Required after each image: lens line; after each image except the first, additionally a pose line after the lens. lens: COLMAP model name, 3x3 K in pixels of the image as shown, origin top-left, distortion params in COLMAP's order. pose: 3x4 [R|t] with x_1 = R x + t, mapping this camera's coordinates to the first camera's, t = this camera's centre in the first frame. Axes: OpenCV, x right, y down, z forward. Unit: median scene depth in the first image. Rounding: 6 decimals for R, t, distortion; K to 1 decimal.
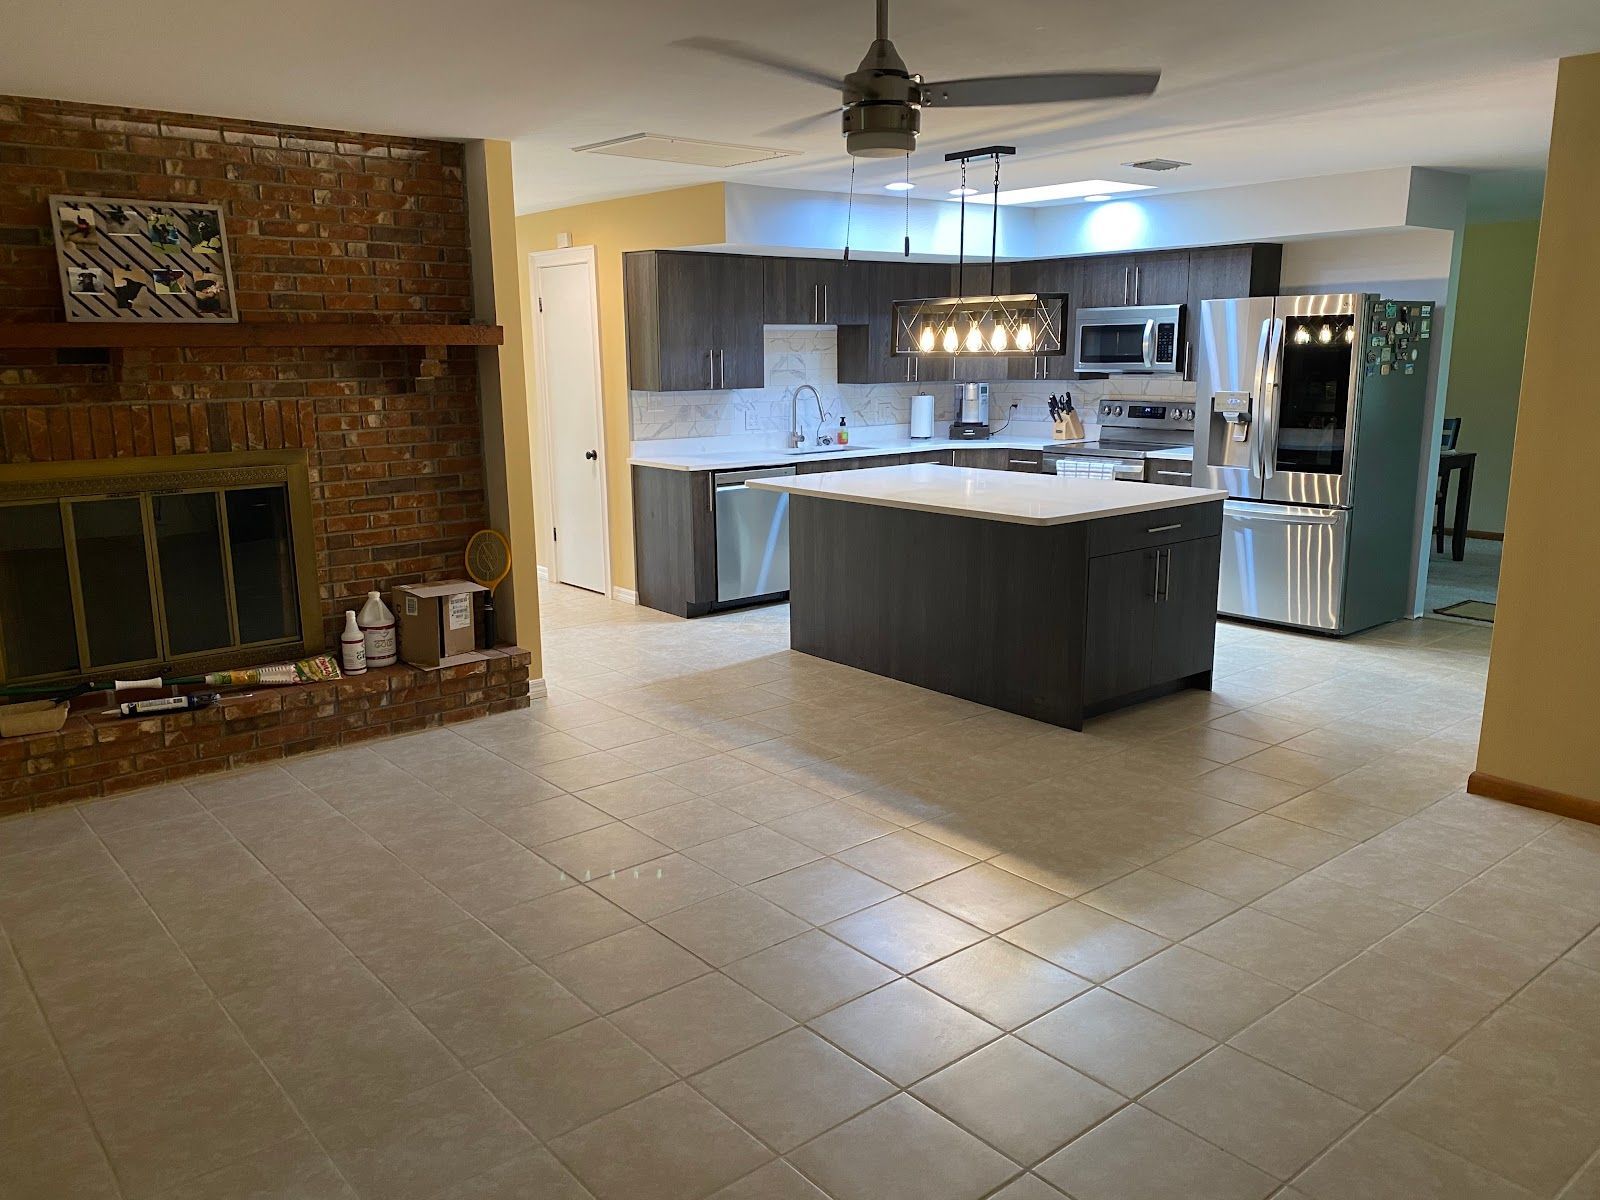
lens RADIAL K [[1224.3, 0, 798.6], [0, 1224.3, 602.9], [0, 0, 1]] dist [0.009776, 0.006280]
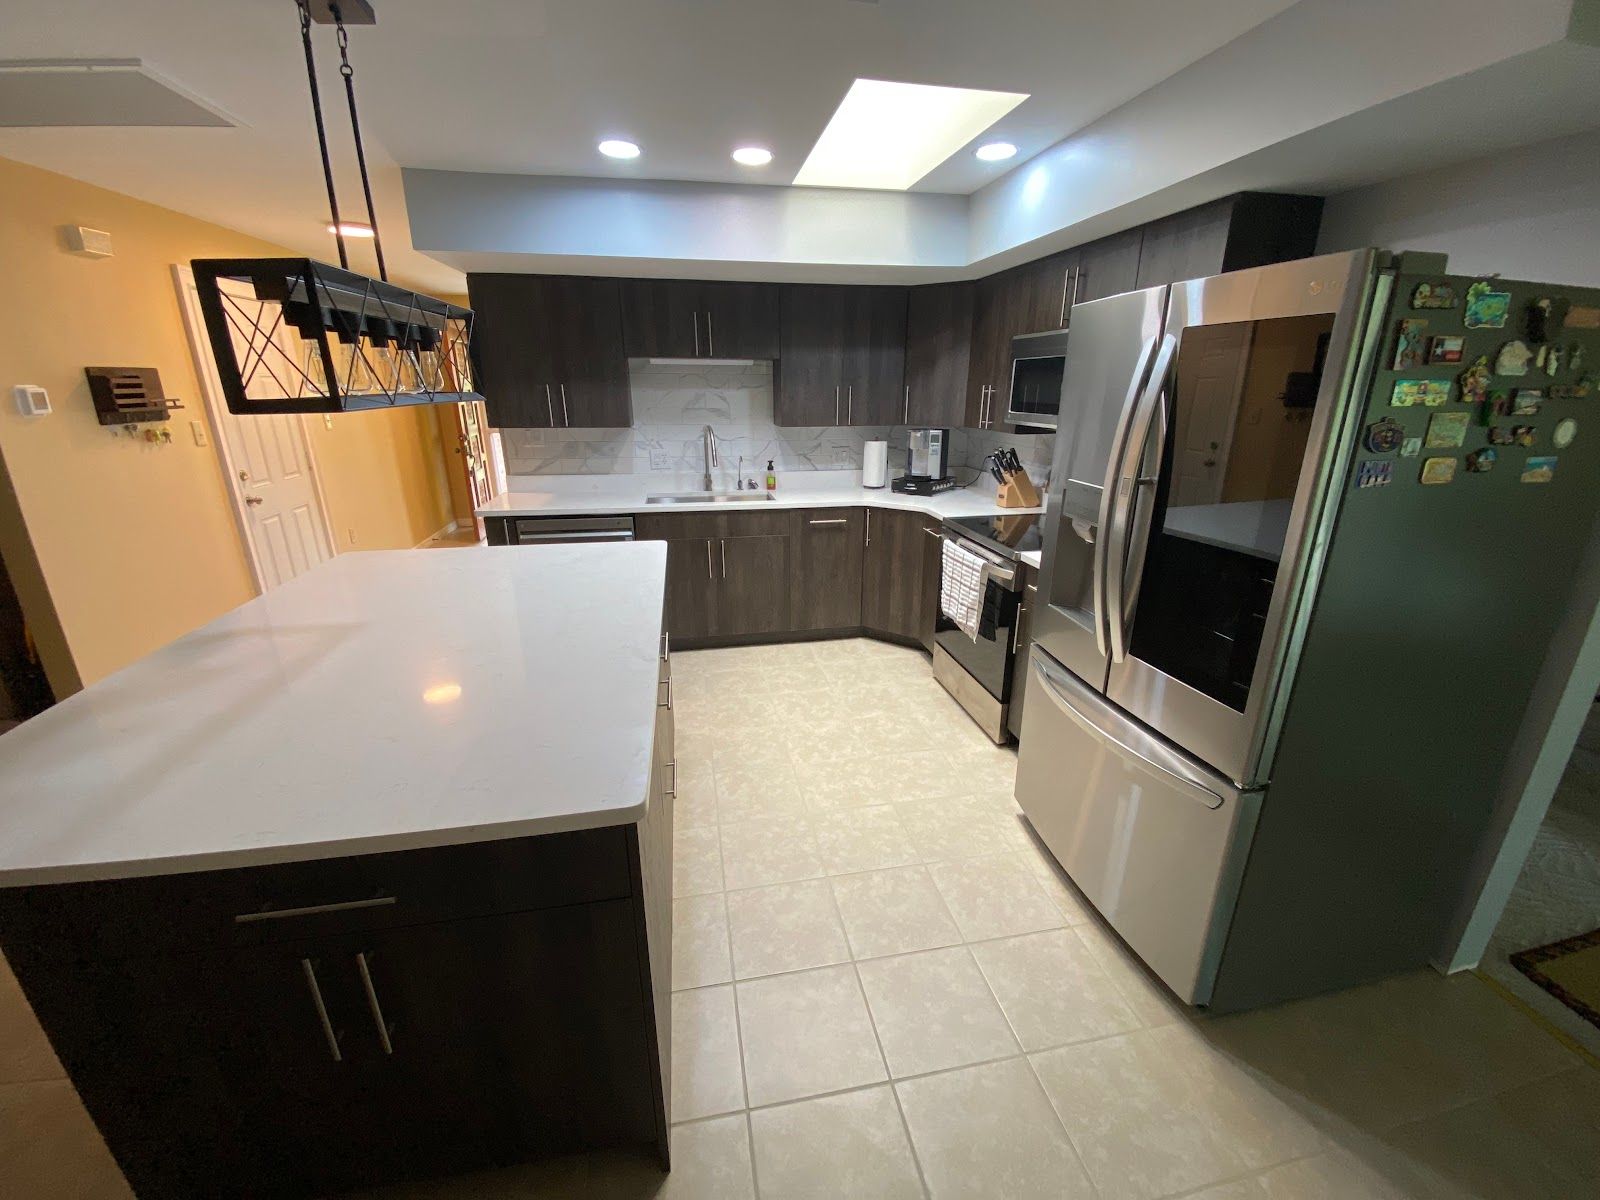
lens RADIAL K [[657.5, 0, 806.4], [0, 657.5, 596.5], [0, 0, 1]] dist [-0.013197, -0.000665]
pose [[0.884010, 0.159406, -0.439449, 0.326511], [-0.112588, 0.984993, 0.130813, -0.127276], [0.453707, -0.066163, 0.888691, 0.597458]]
